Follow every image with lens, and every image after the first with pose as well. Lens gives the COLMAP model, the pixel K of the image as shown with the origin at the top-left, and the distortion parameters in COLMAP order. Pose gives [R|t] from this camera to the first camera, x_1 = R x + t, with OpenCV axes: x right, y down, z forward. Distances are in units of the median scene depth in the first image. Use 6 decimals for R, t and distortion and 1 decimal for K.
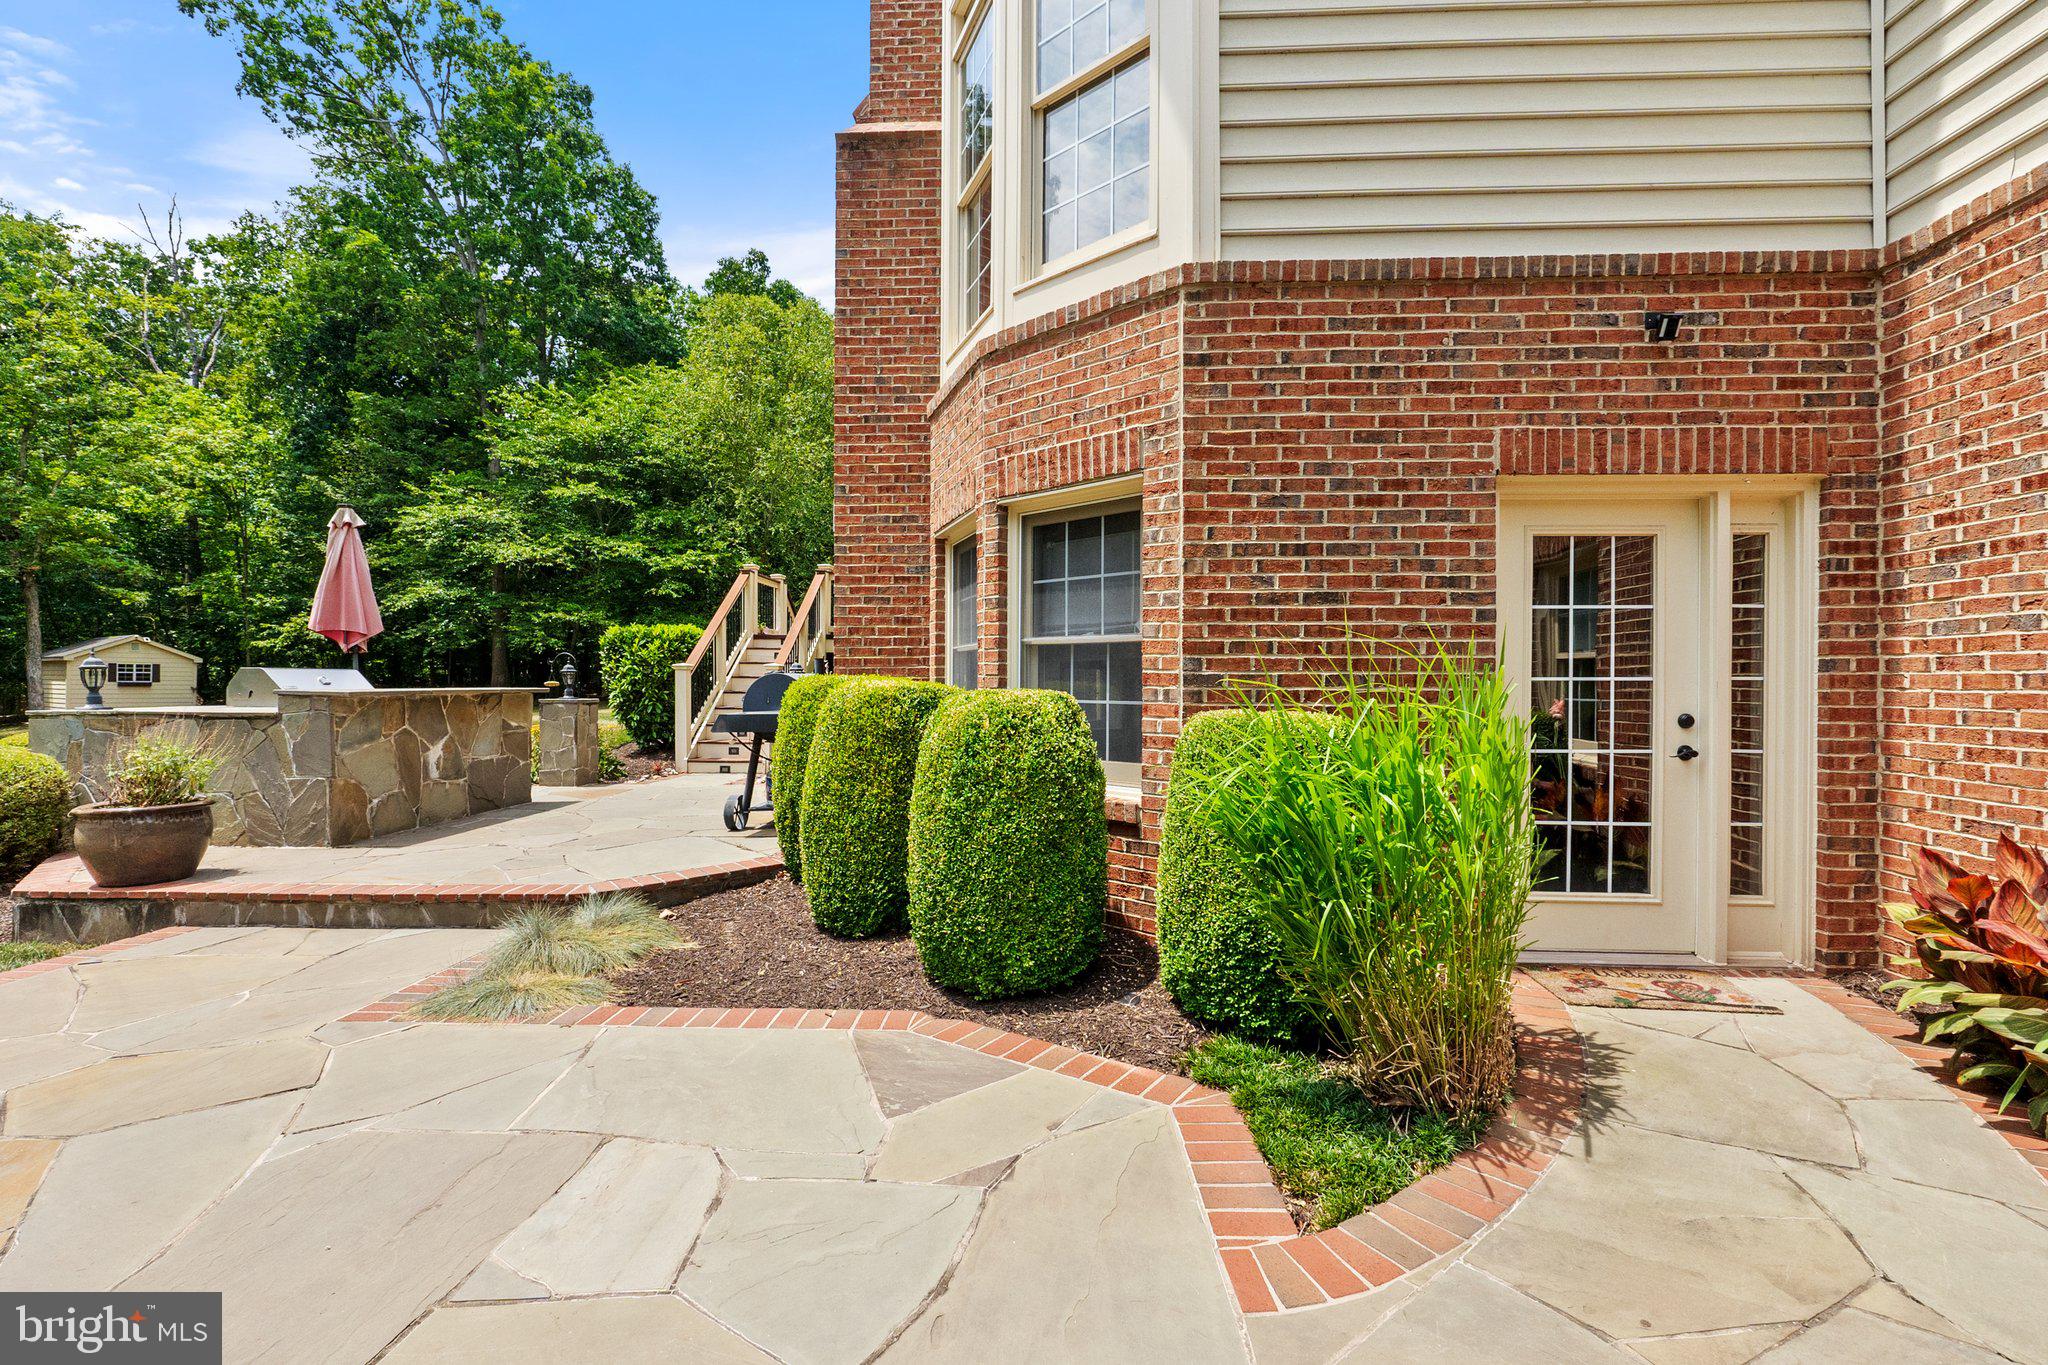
lens RADIAL K [[866.9, 0, 1013.7], [0, 866.9, 683.6], [0, 0, 1]] dist [-0.009559, 0.001218]
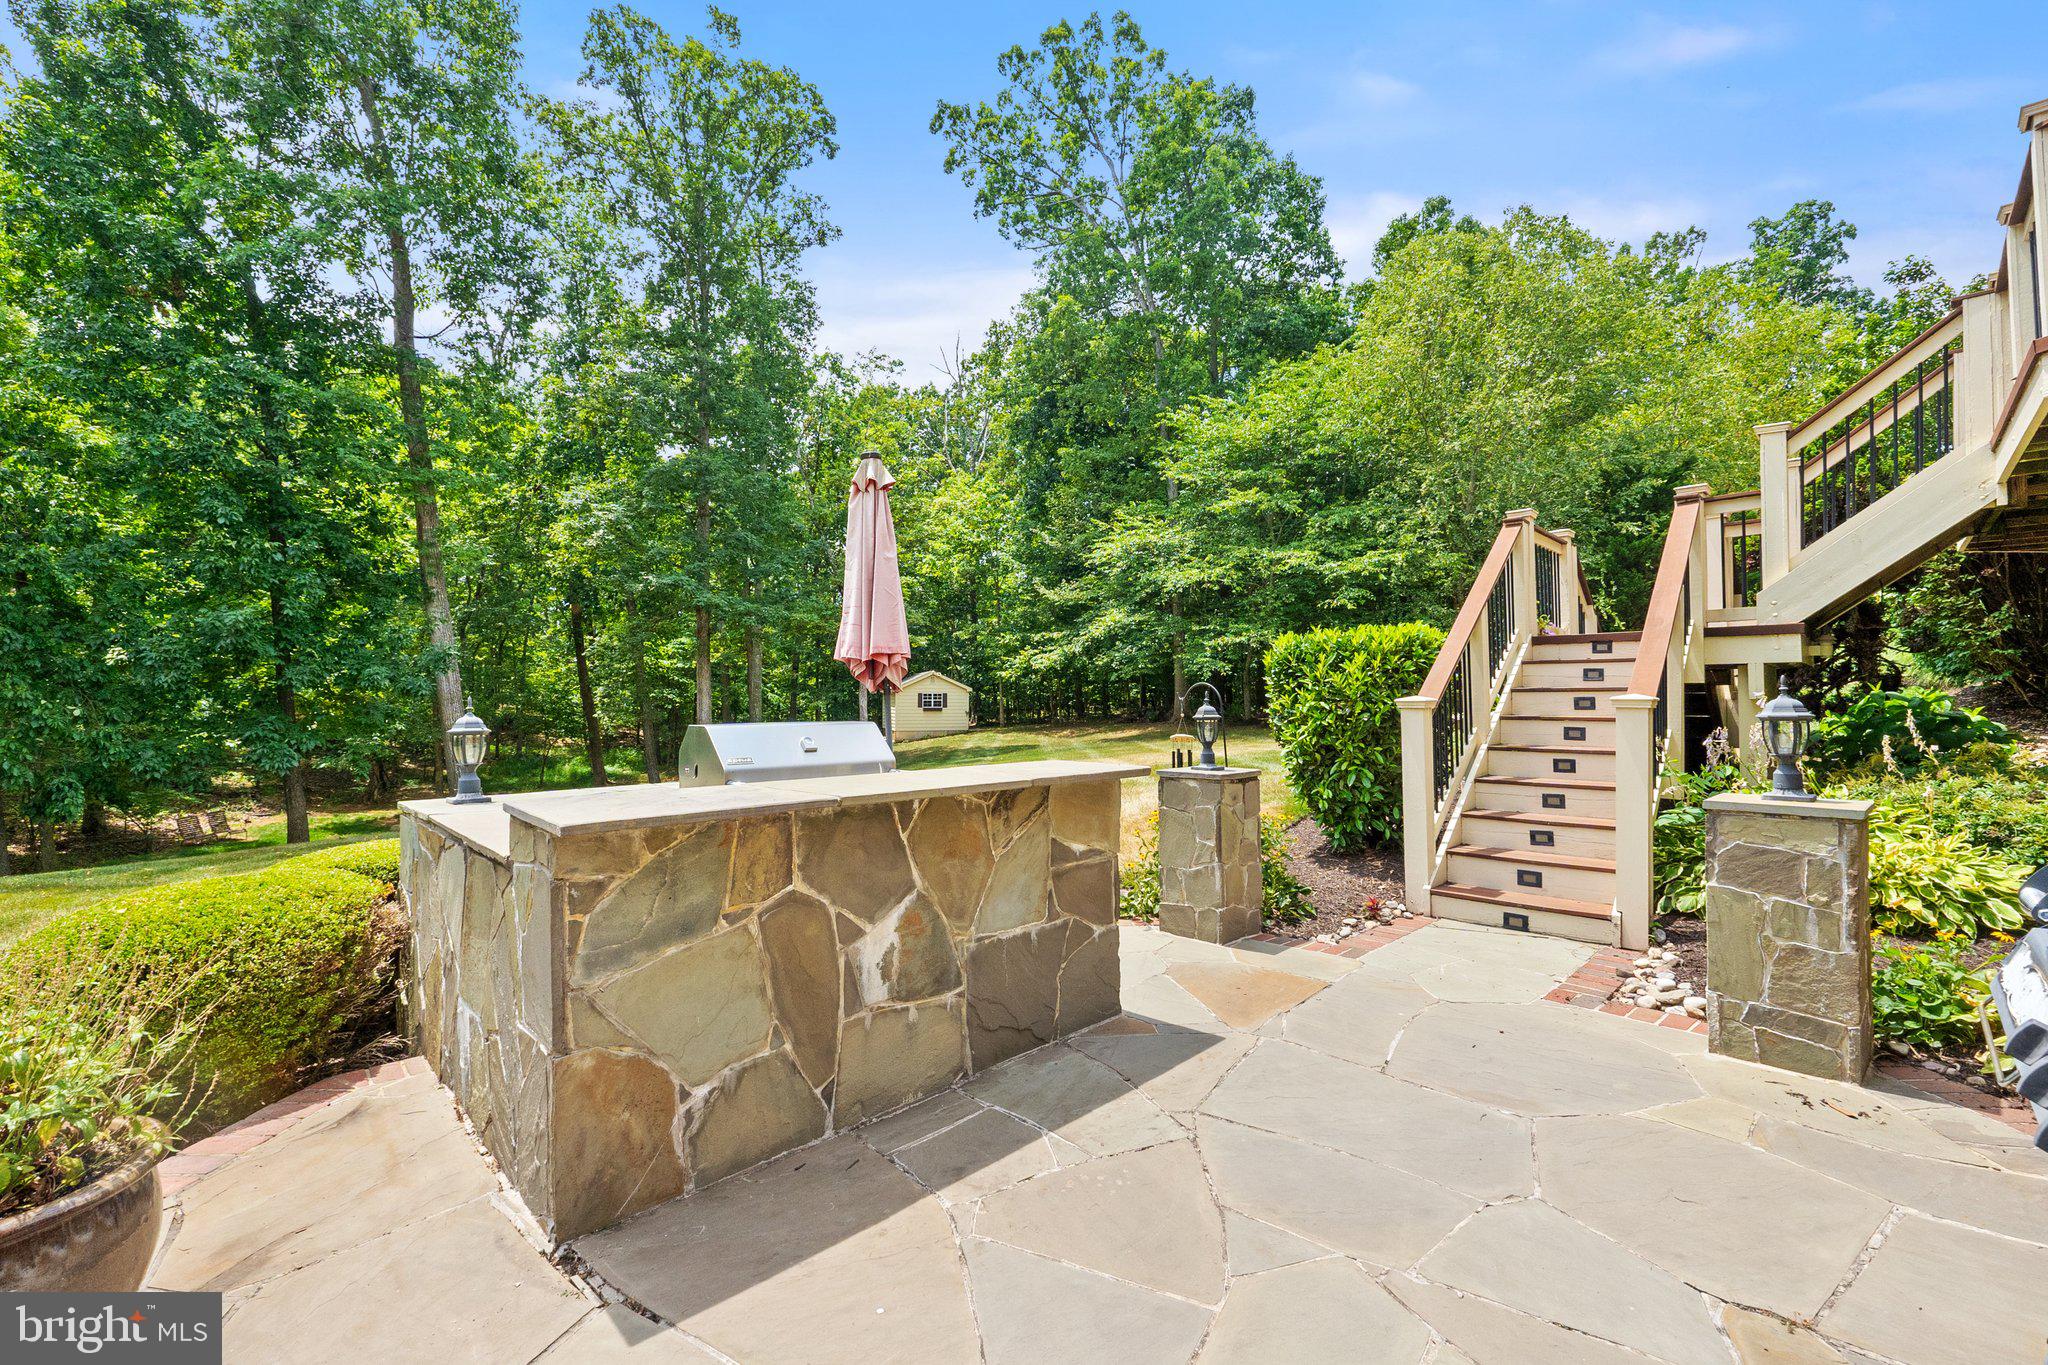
lens RADIAL K [[866.9, 0, 1030.6], [0, 866.9, 667.9], [0, 0, 1]] dist [-0.009559, 0.001218]
pose [[0.751939, -0.032111, -0.658450, -0.073831], [0.005517, 0.999085, -0.042422, -0.006818], [0.659210, 0.028266, 0.751428, 0.159408]]
